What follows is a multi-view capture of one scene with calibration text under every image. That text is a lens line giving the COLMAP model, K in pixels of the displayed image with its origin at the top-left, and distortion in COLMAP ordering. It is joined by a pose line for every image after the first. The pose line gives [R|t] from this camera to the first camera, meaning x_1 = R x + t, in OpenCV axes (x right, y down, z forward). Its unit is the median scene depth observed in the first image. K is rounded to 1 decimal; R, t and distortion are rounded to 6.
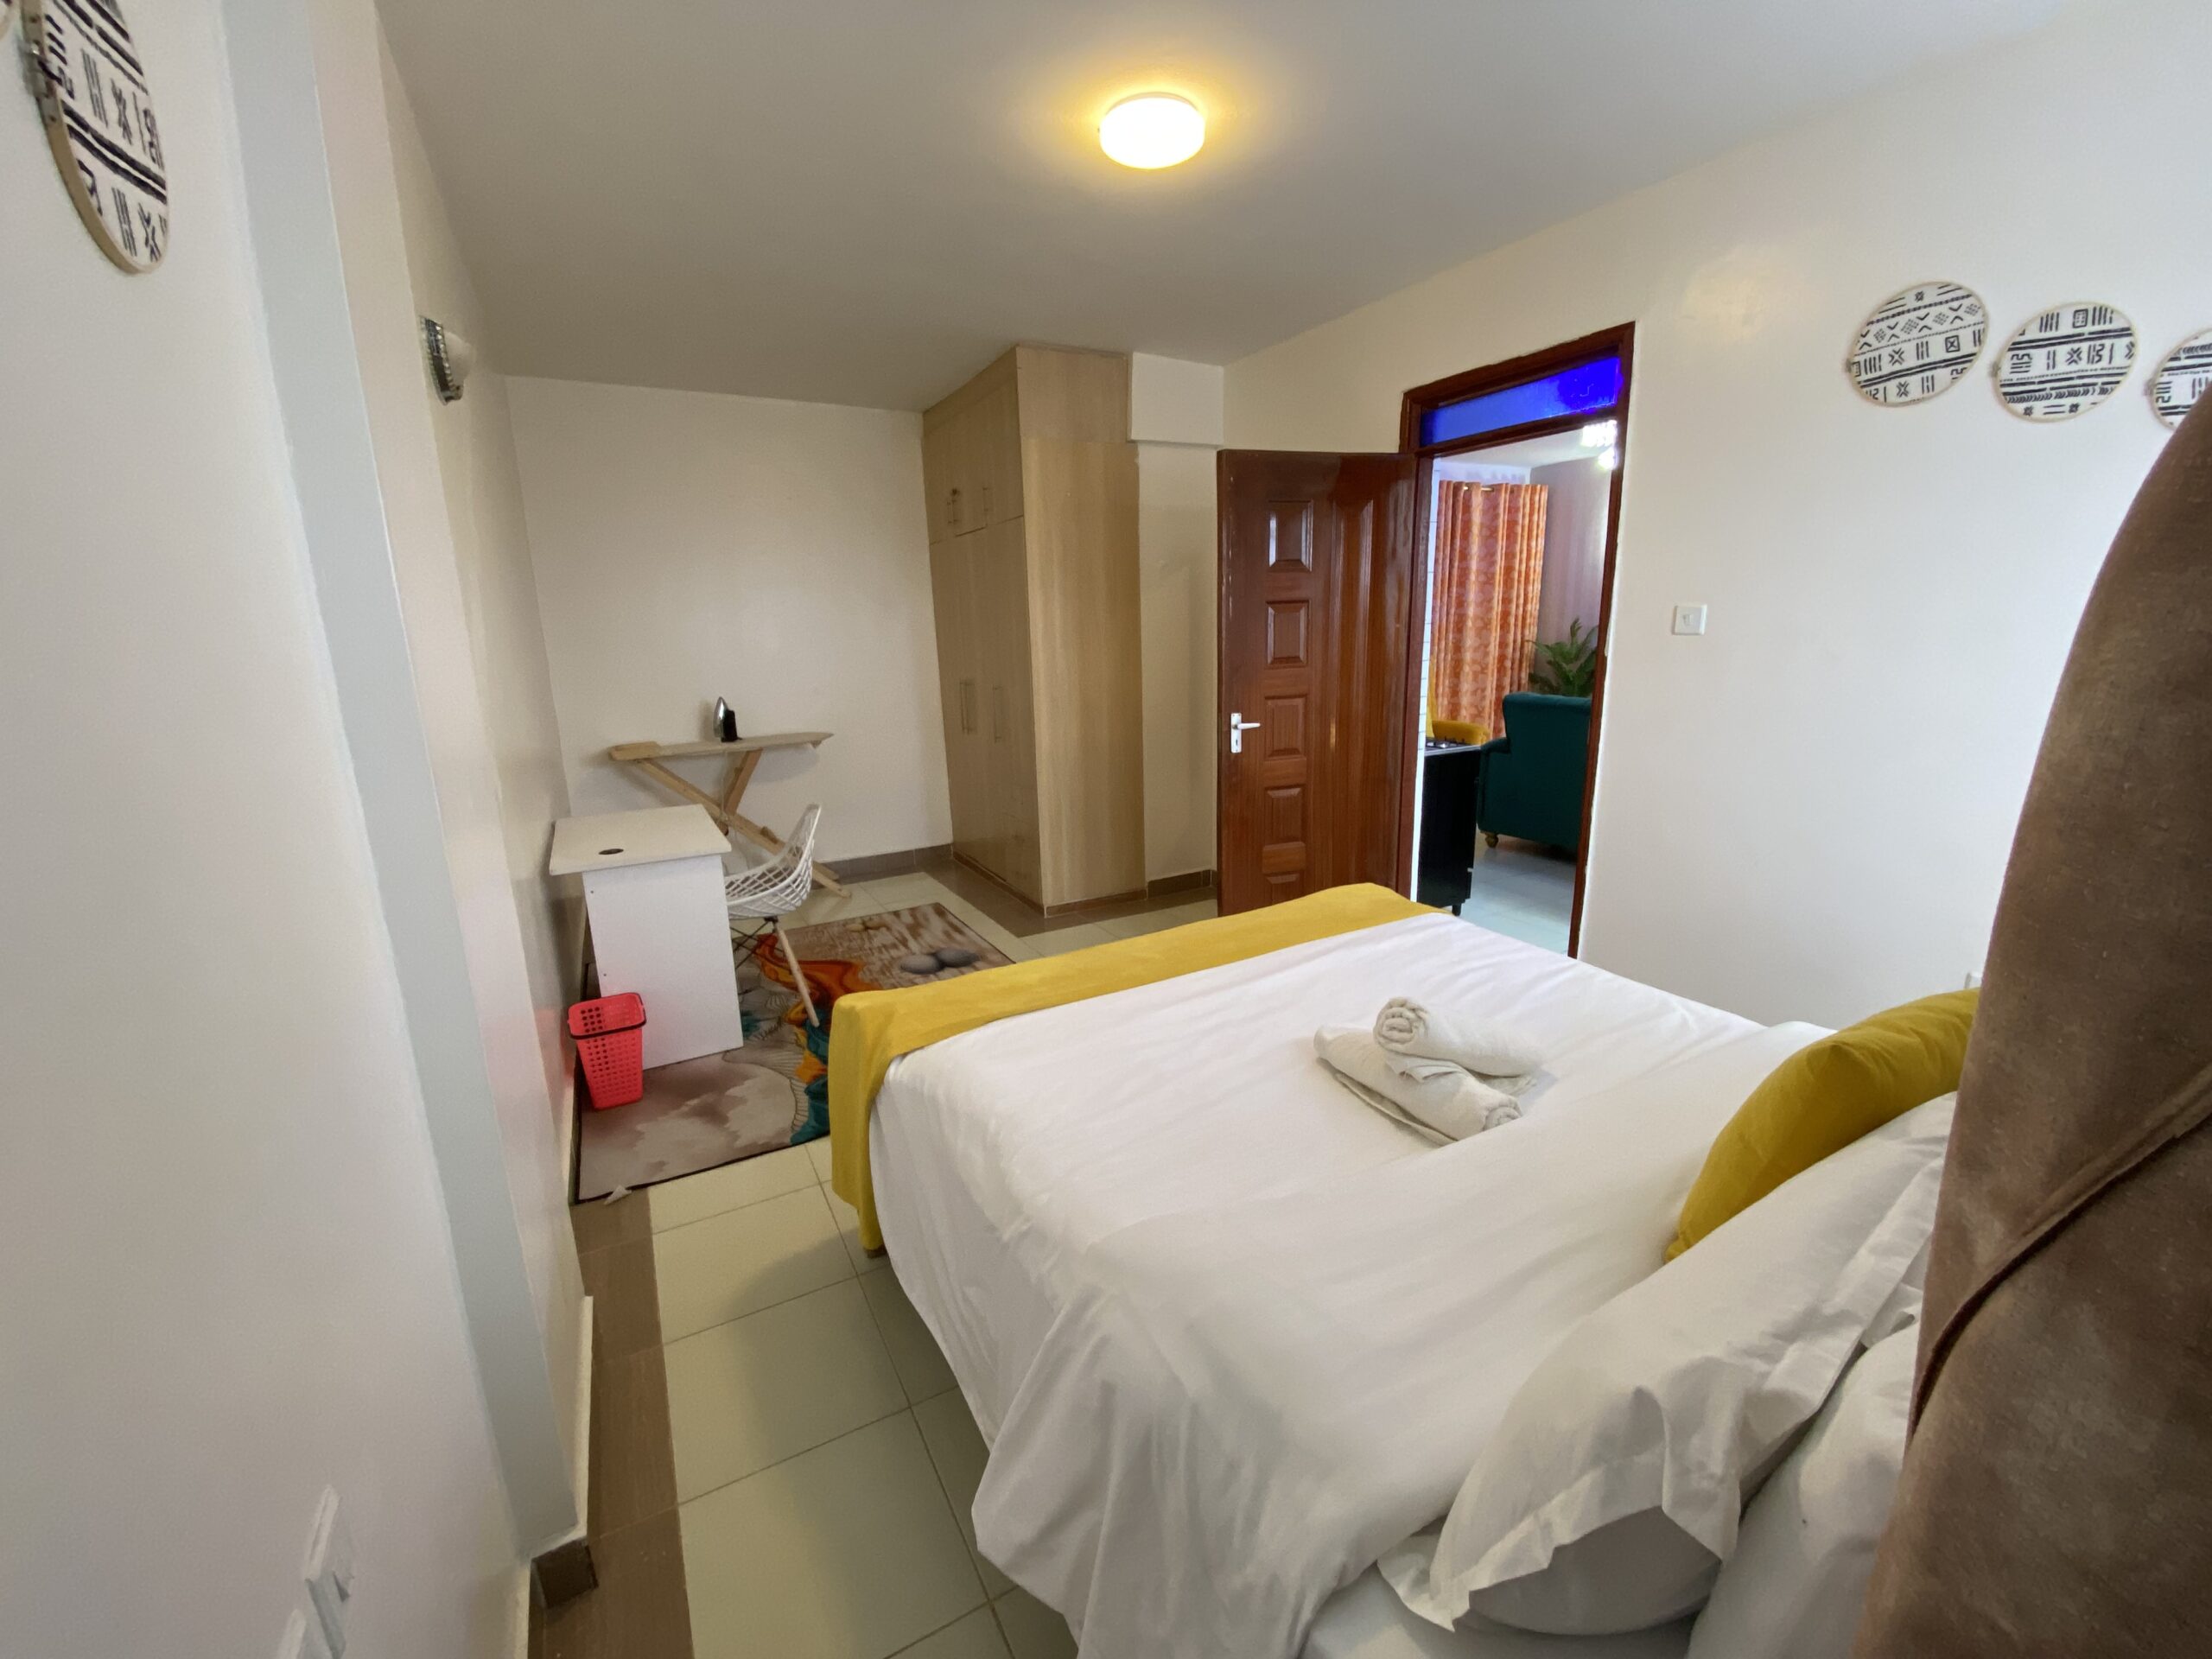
lens RADIAL K [[907.6, 0, 1095.6], [0, 907.6, 832.9], [0, 0, 1]] dist [-0.005017, -0.000832]
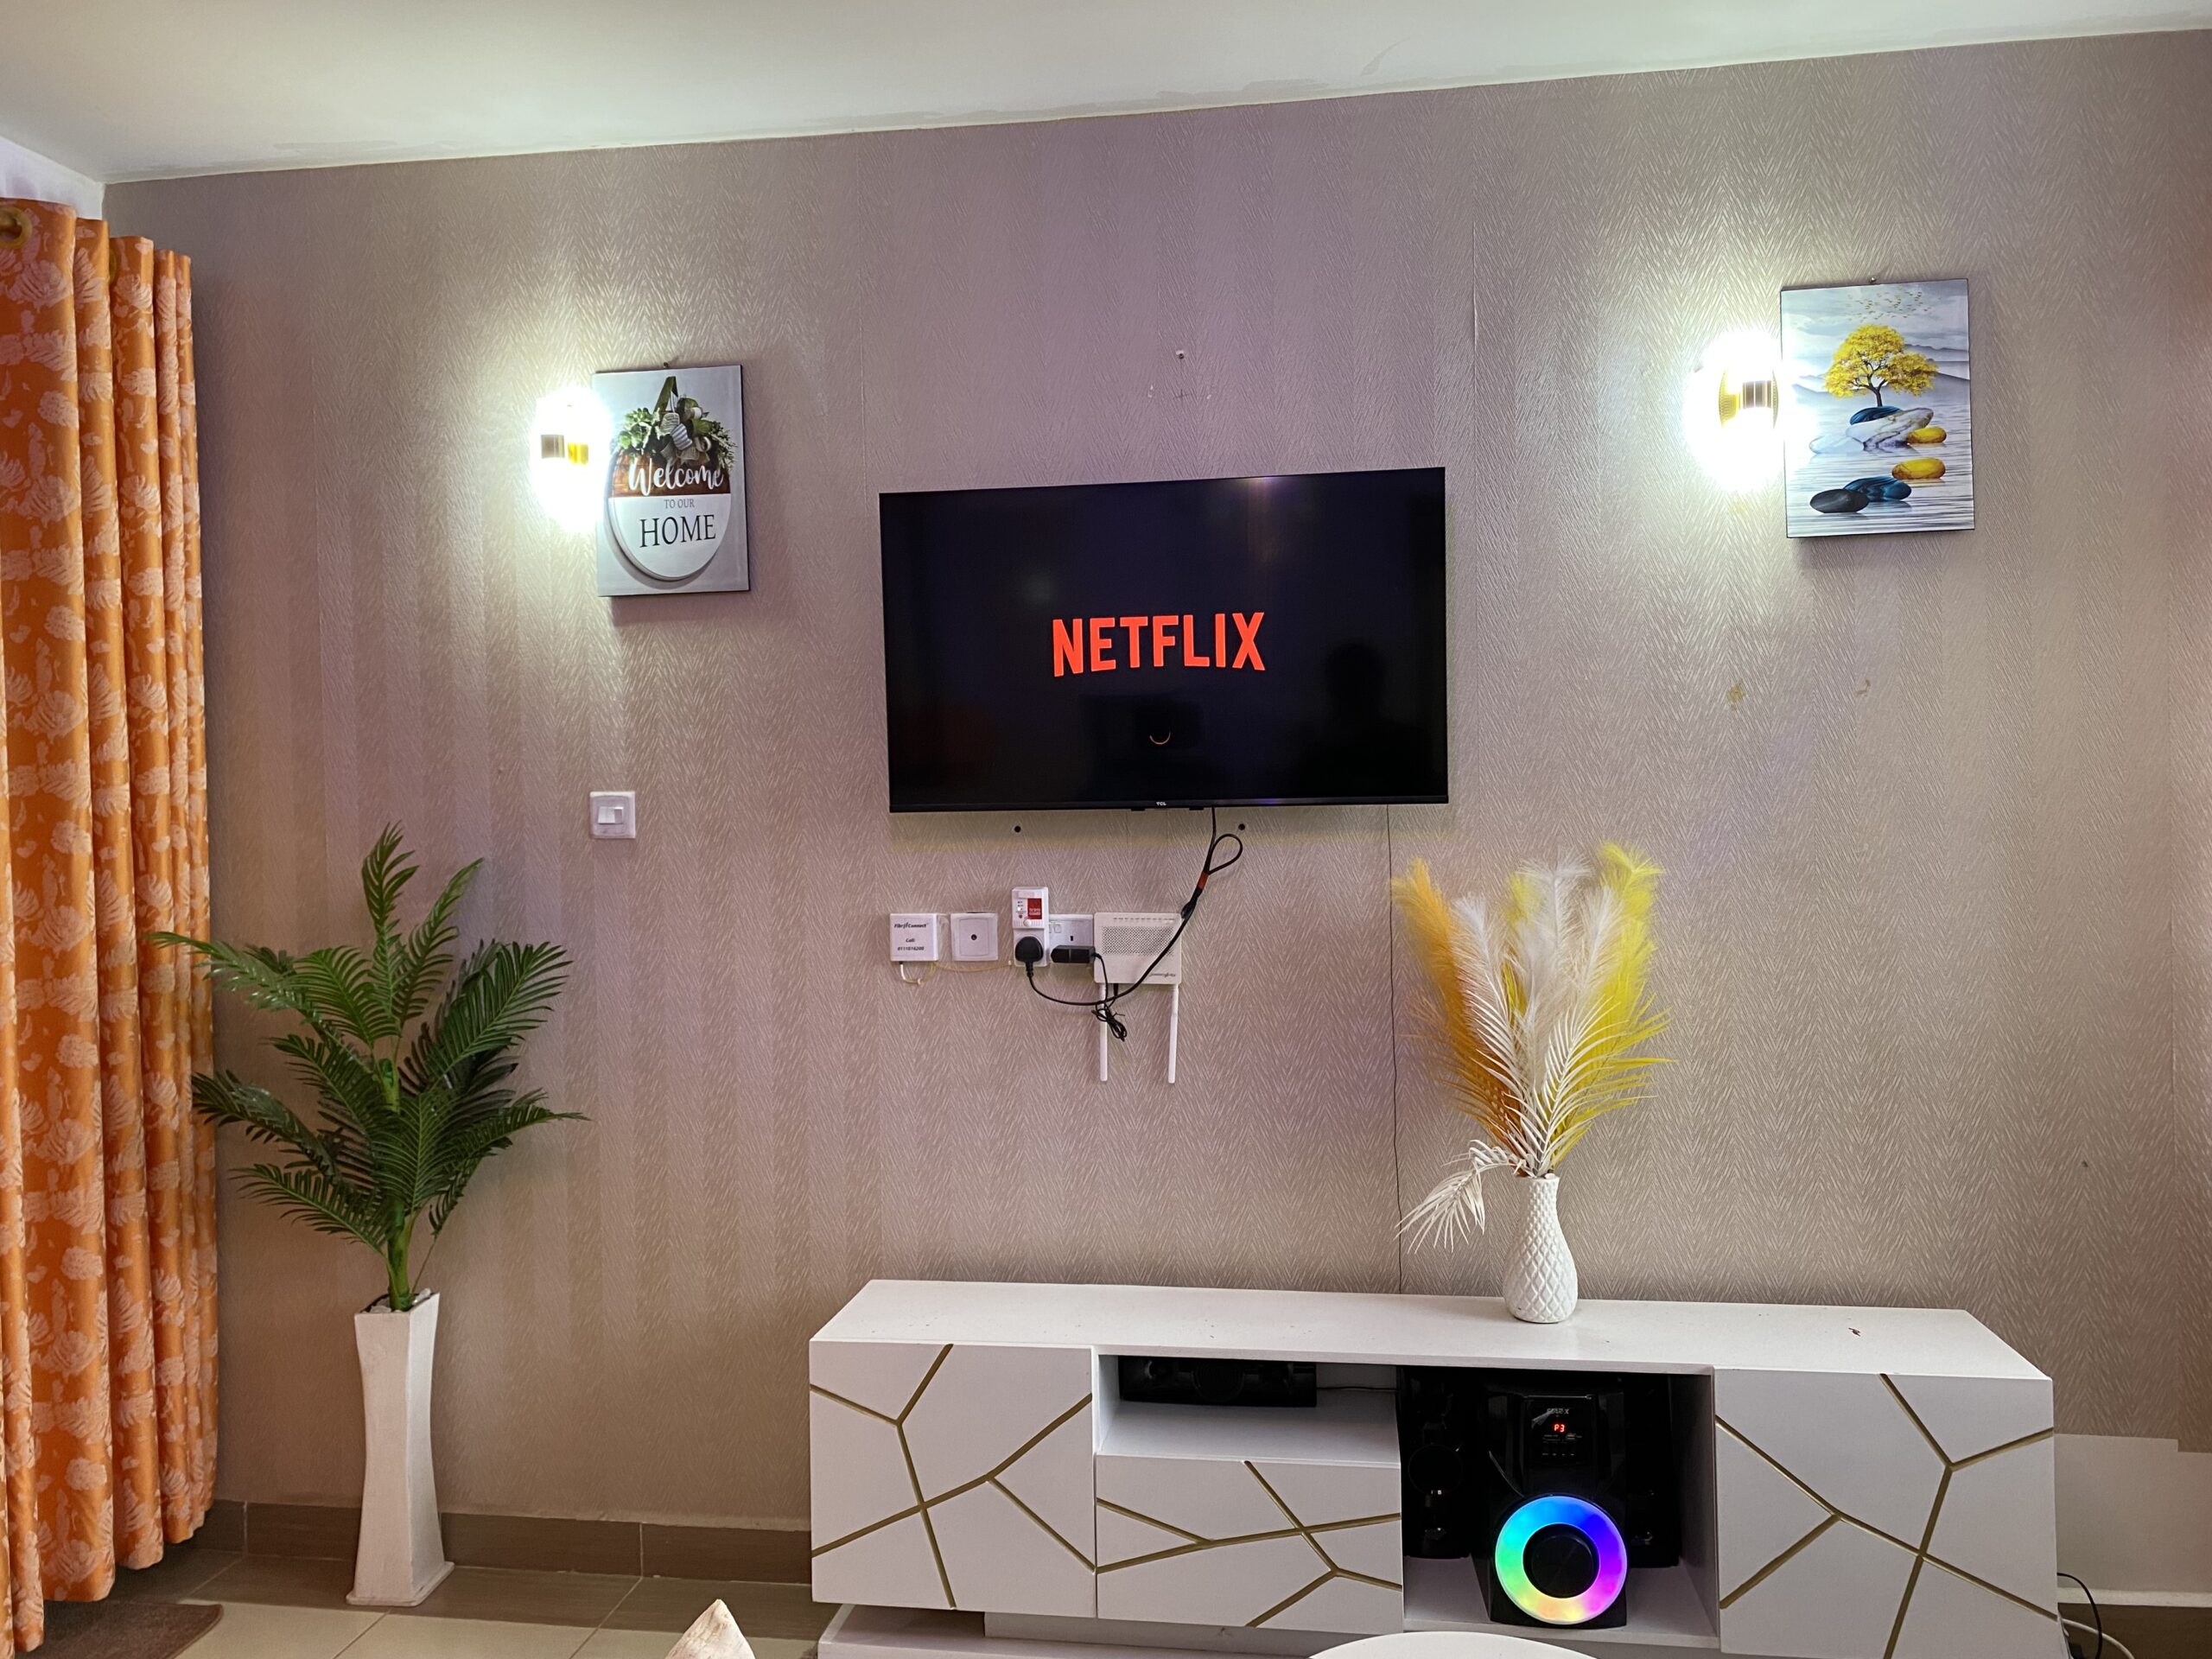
lens RADIAL K [[1686.6, 0, 1094.8], [0, 1686.6, 846.6], [0, 0, 1]] dist [0.022506, -0.012808]
pose [[0.597597, -0.004952, 0.801781, 0.291092], [0.173791, 0.977008, -0.123498, -0.147331], [-0.782735, 0.213144, 0.584718, 0.600565]]
